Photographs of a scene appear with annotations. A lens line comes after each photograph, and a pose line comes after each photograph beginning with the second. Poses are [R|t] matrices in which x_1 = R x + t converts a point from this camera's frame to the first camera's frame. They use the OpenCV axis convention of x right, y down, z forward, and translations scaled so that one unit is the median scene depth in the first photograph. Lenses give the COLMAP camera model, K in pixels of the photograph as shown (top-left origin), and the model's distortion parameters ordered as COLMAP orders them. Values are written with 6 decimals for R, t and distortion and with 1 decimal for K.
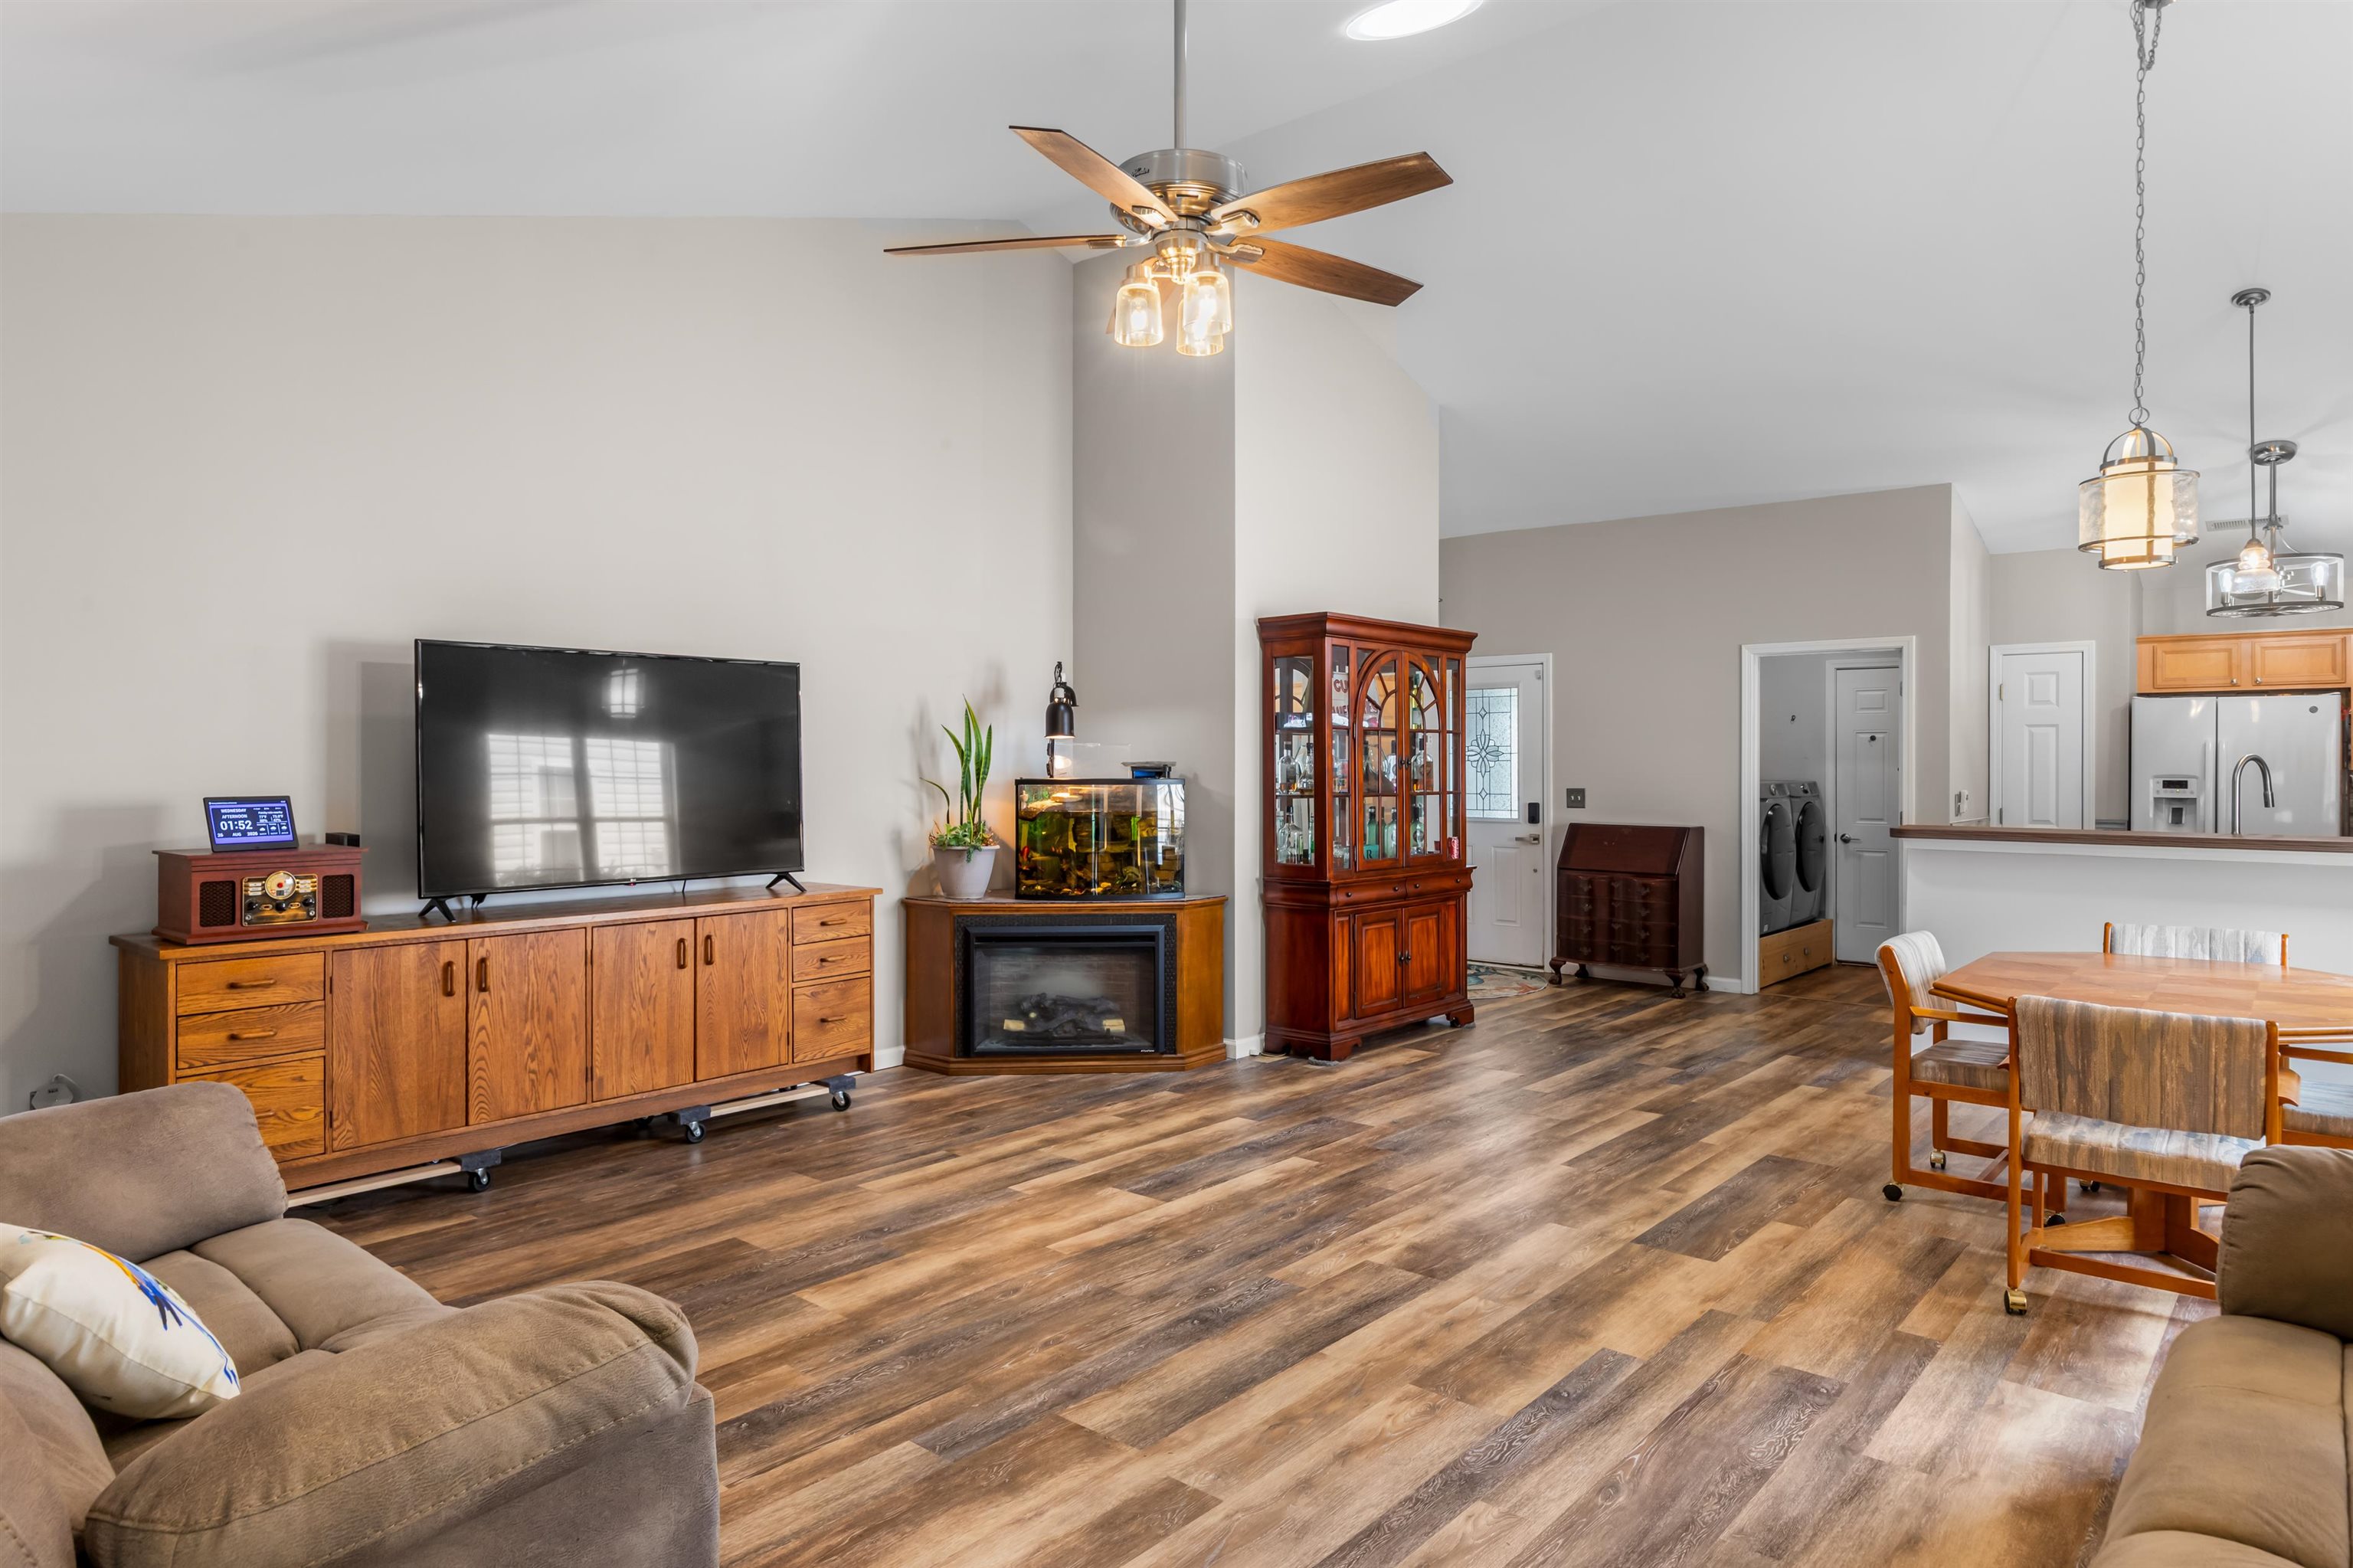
lens RADIAL K [[1405.6, 0, 1176.8], [0, 1405.6, 770.6], [0, 0, 1]] dist [0.005238, 0.001418]
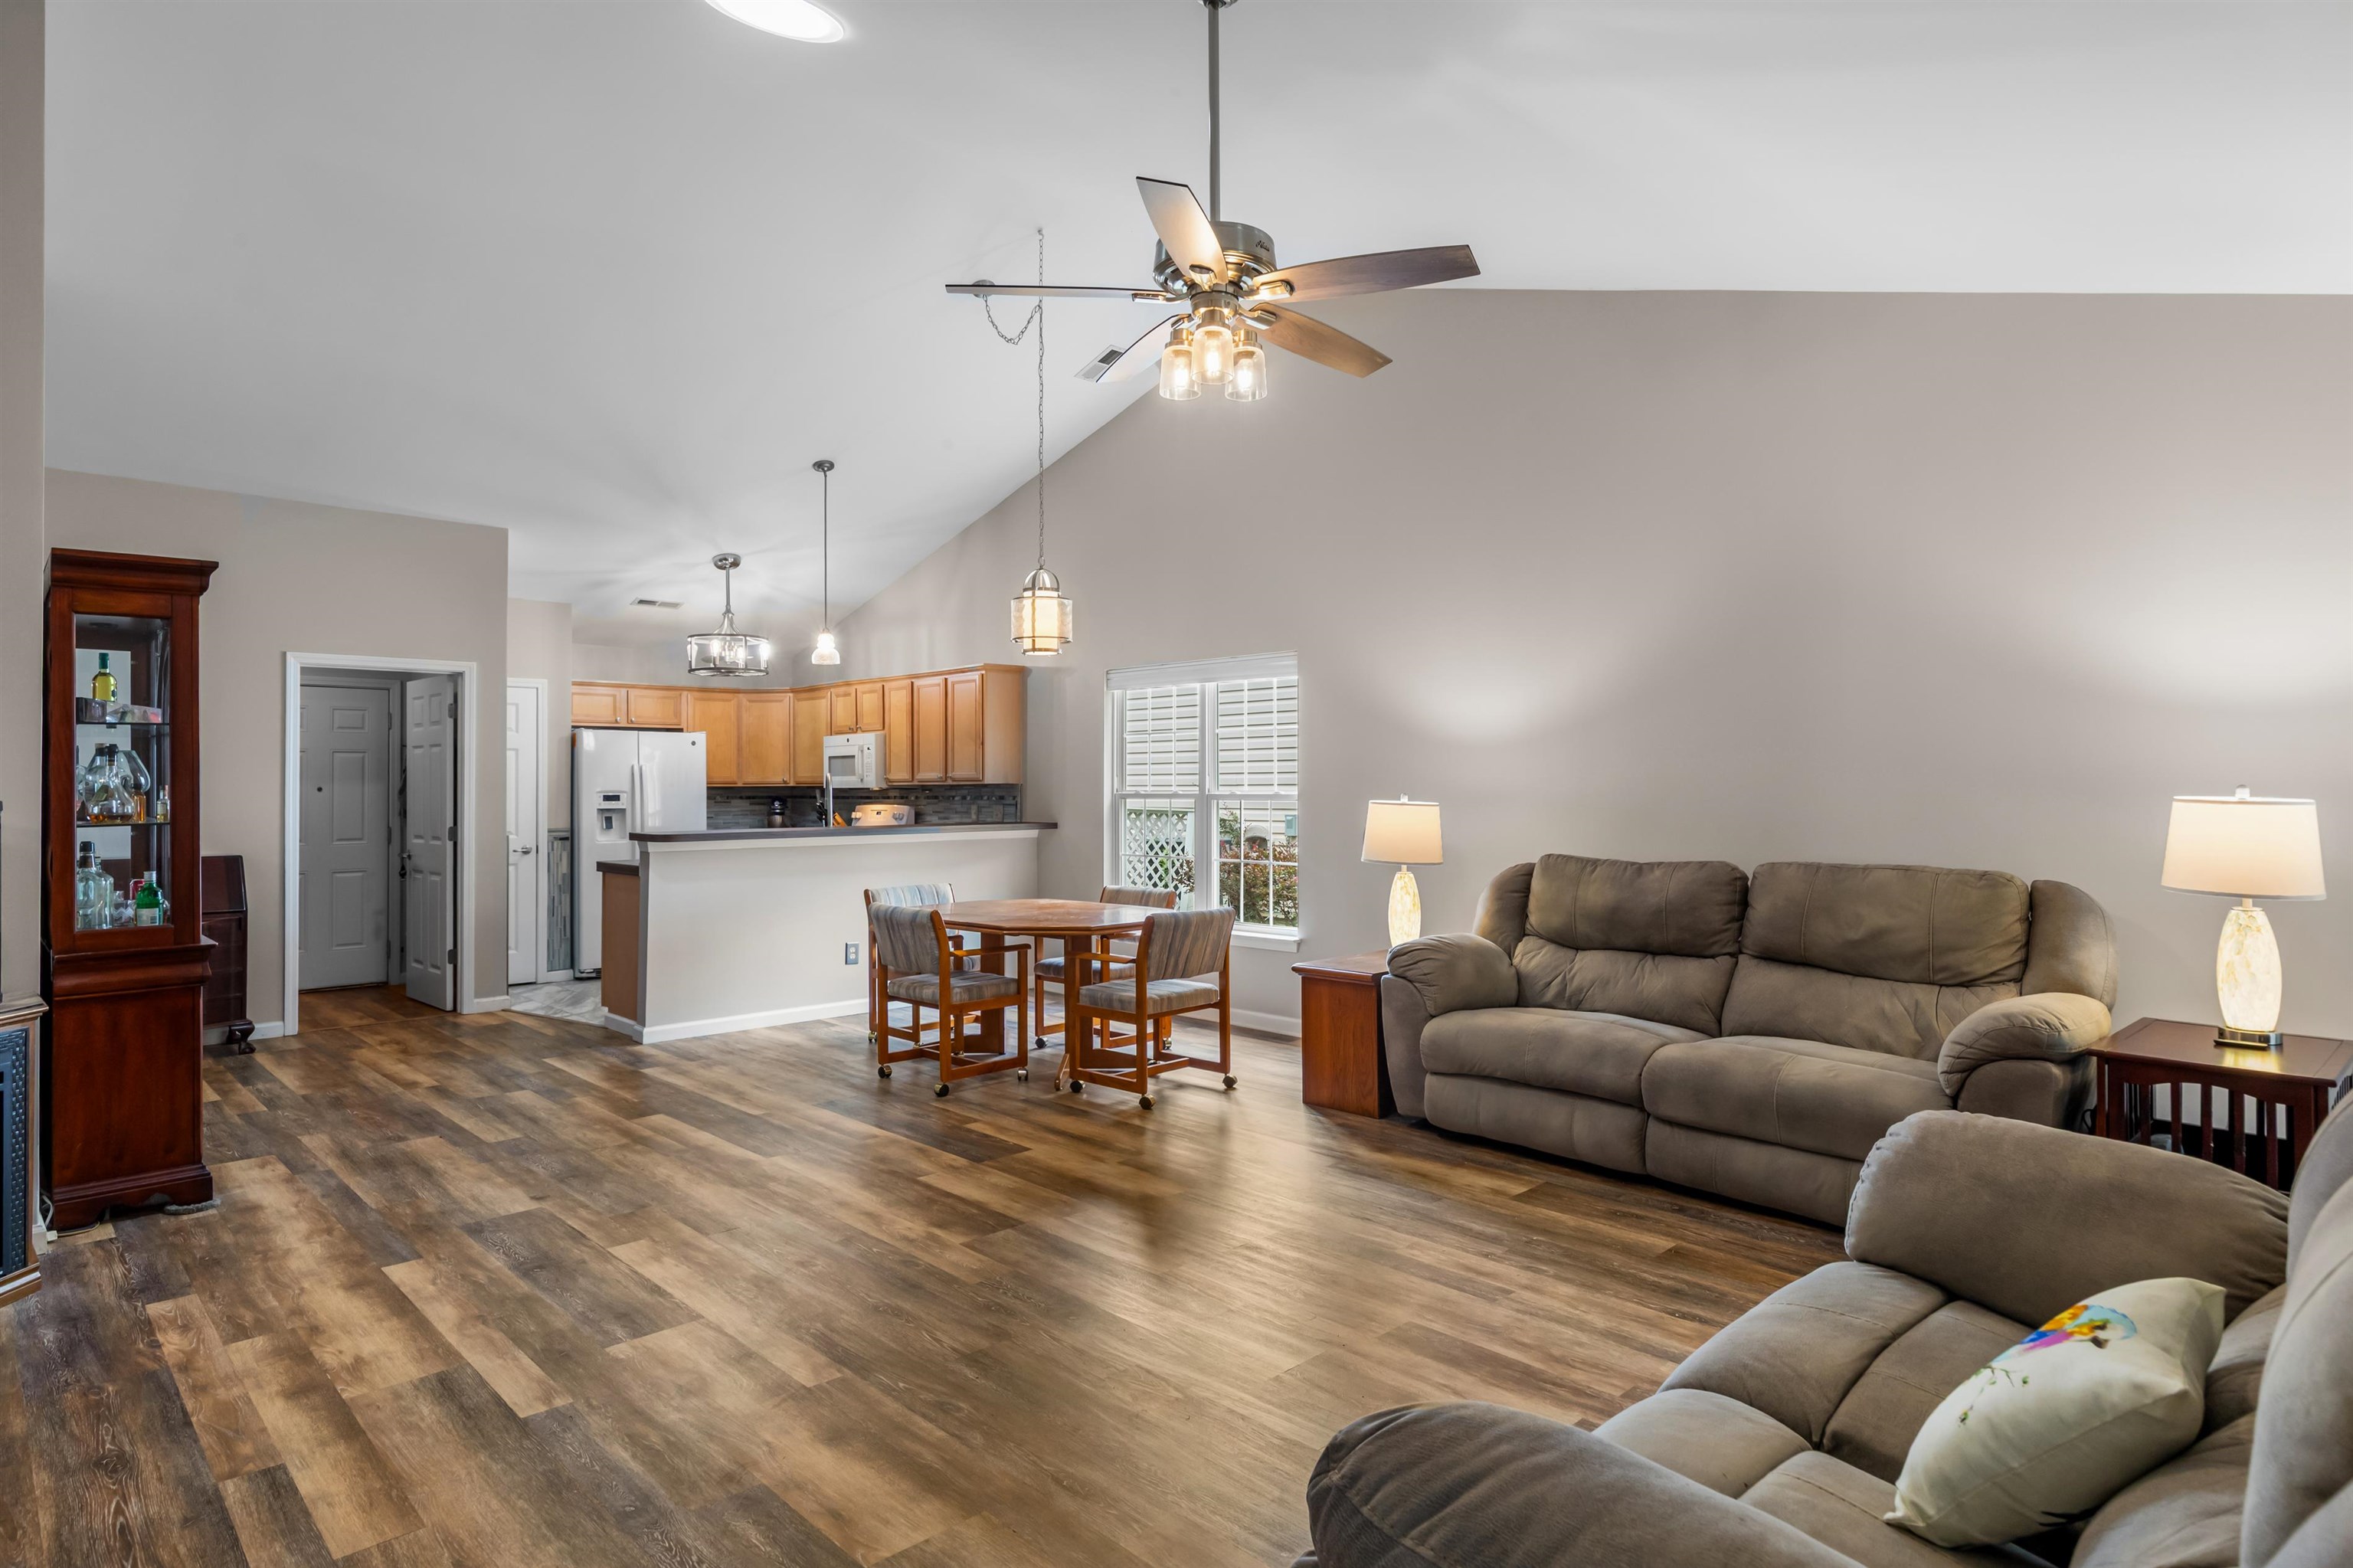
lens RADIAL K [[1289.4, 0, 1179.9], [0, 1289.4, 779.9], [0, 0, 1]] dist [0.007135, 0.001621]
pose [[0.084980, 0.002099, 0.996380, -0.714325], [0.012046, 0.999923, -0.003133, 0.005597], [-0.996310, 0.012269, 0.084948, 0.658606]]
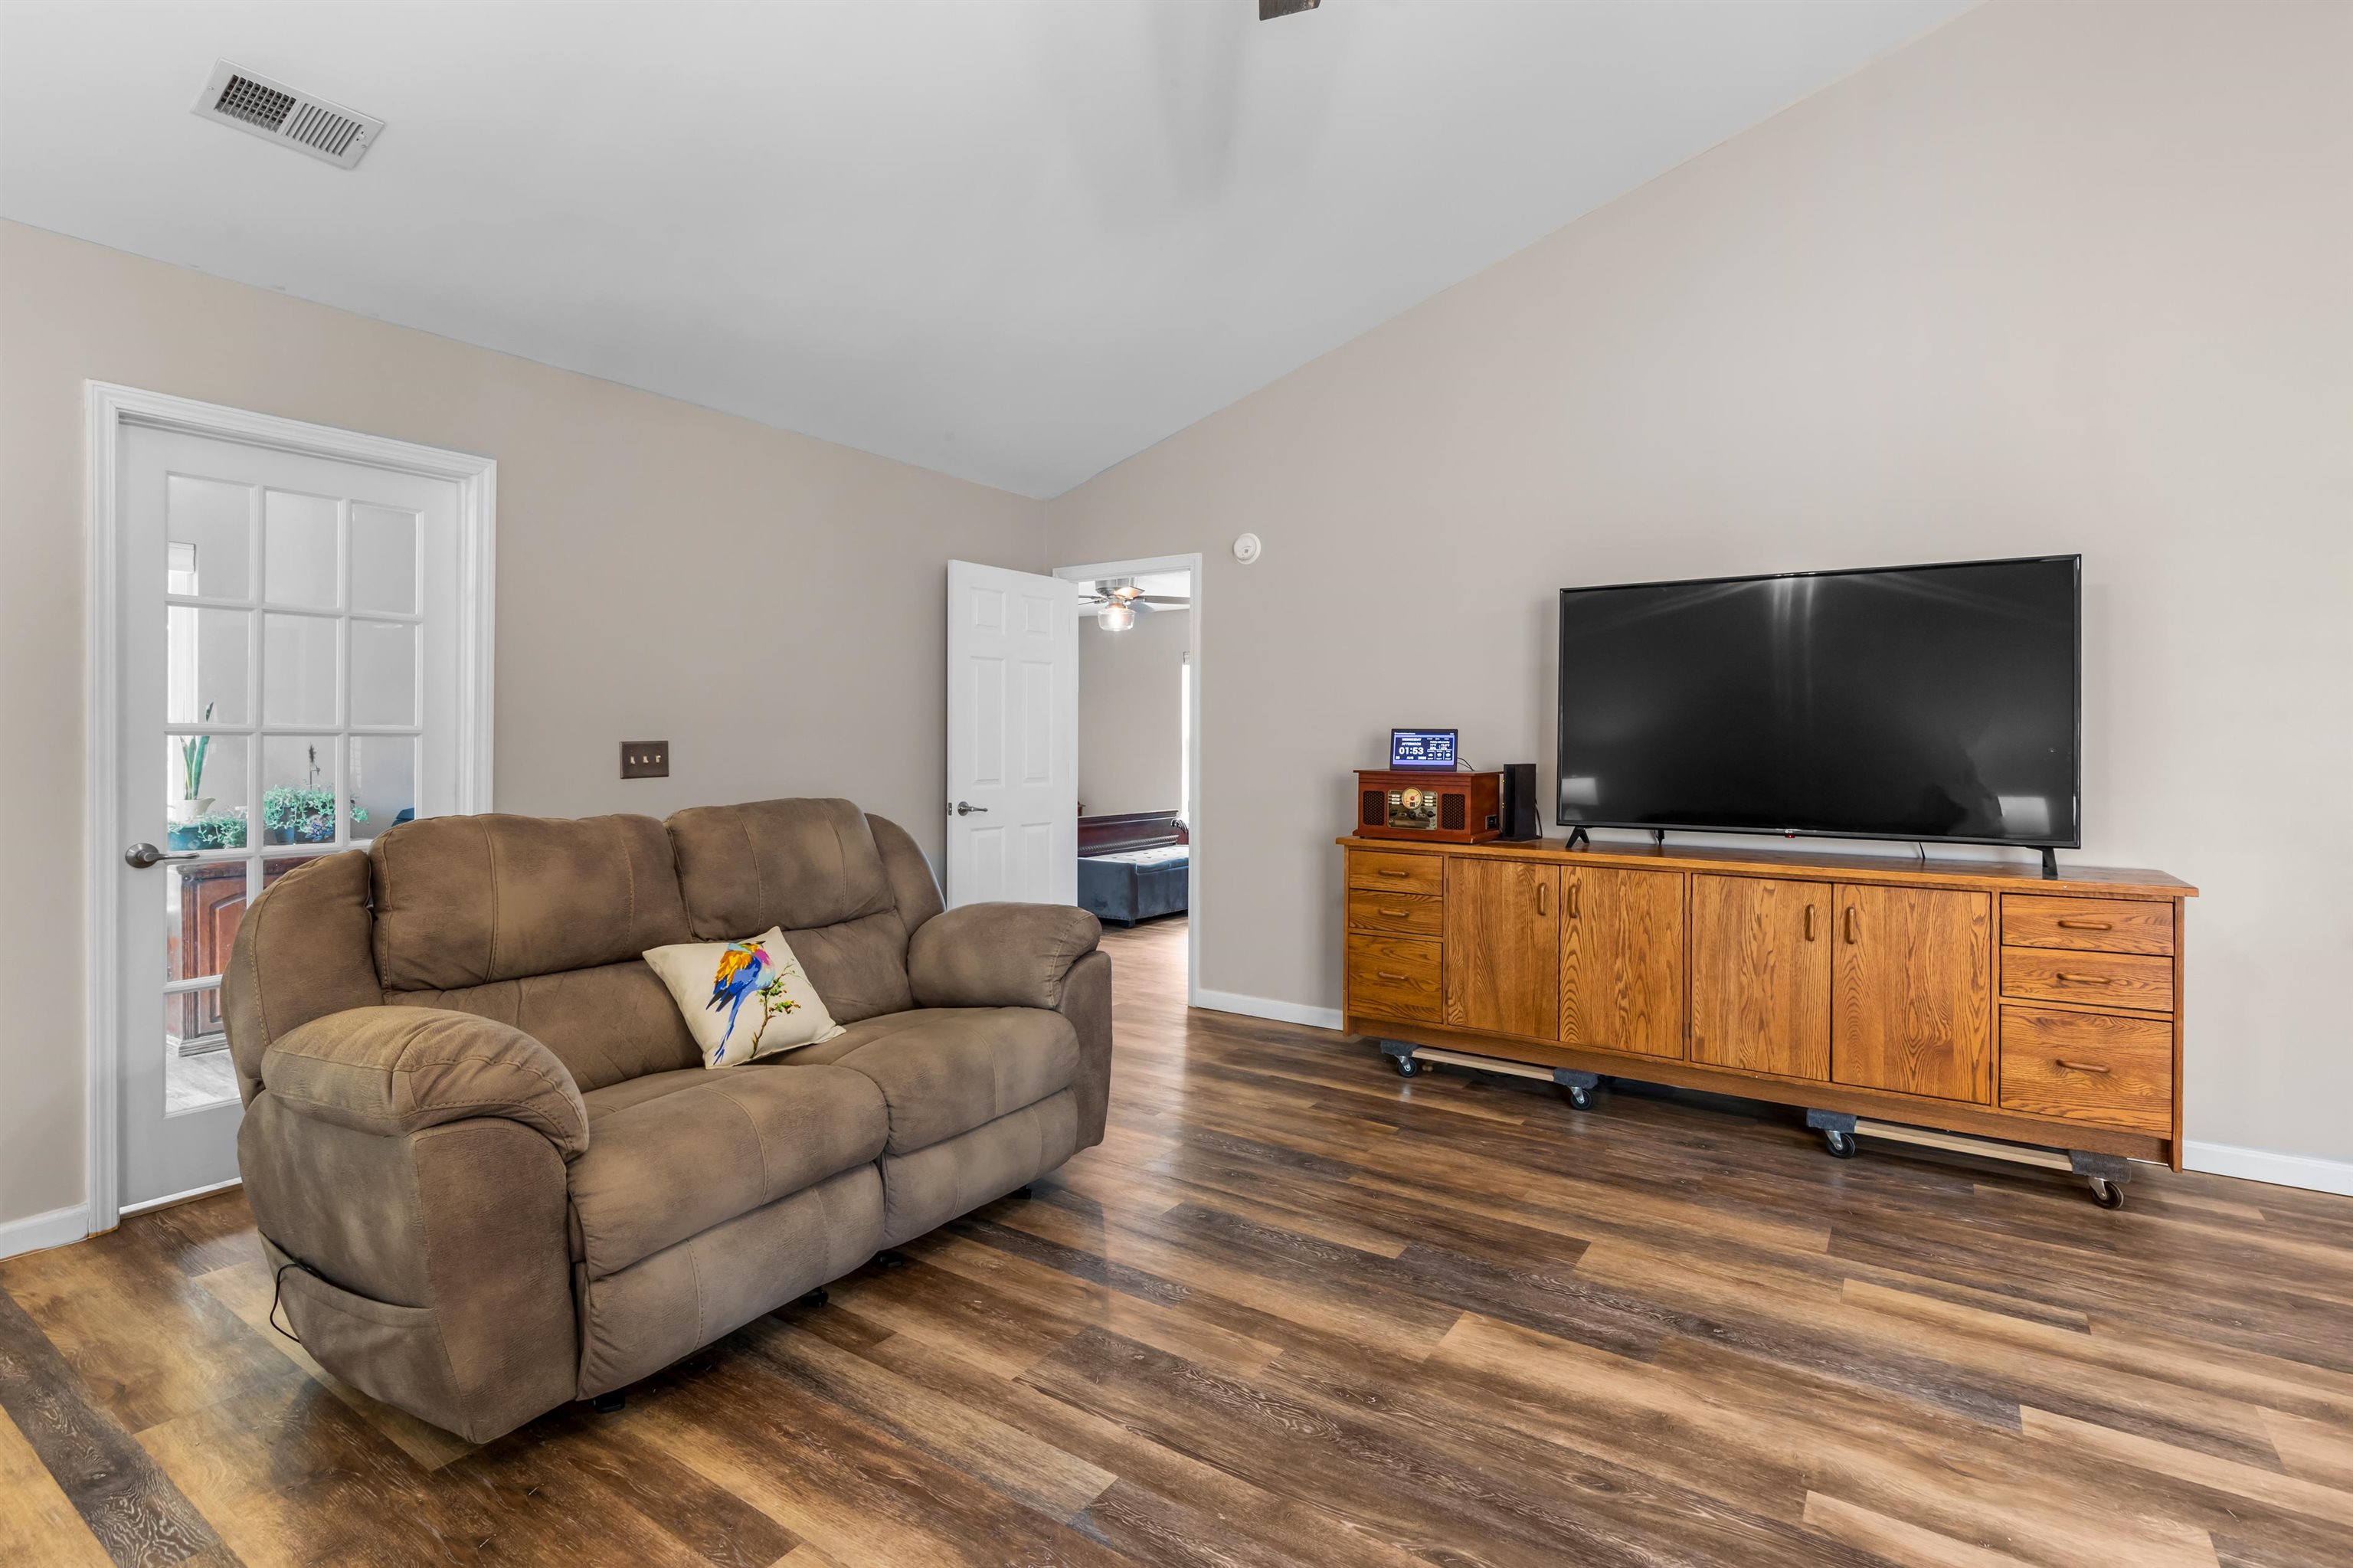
lens RADIAL K [[1115.7, 0, 1182.7], [0, 1115.7, 742.8], [0, 0, 1]] dist [0.000214, -0.000812]
pose [[0.125710, 0.003318, -0.992062, 0.296613], [-0.014400, 0.999895, 0.001519, 0.030737], [0.991963, 0.014095, 0.125744, 0.616180]]
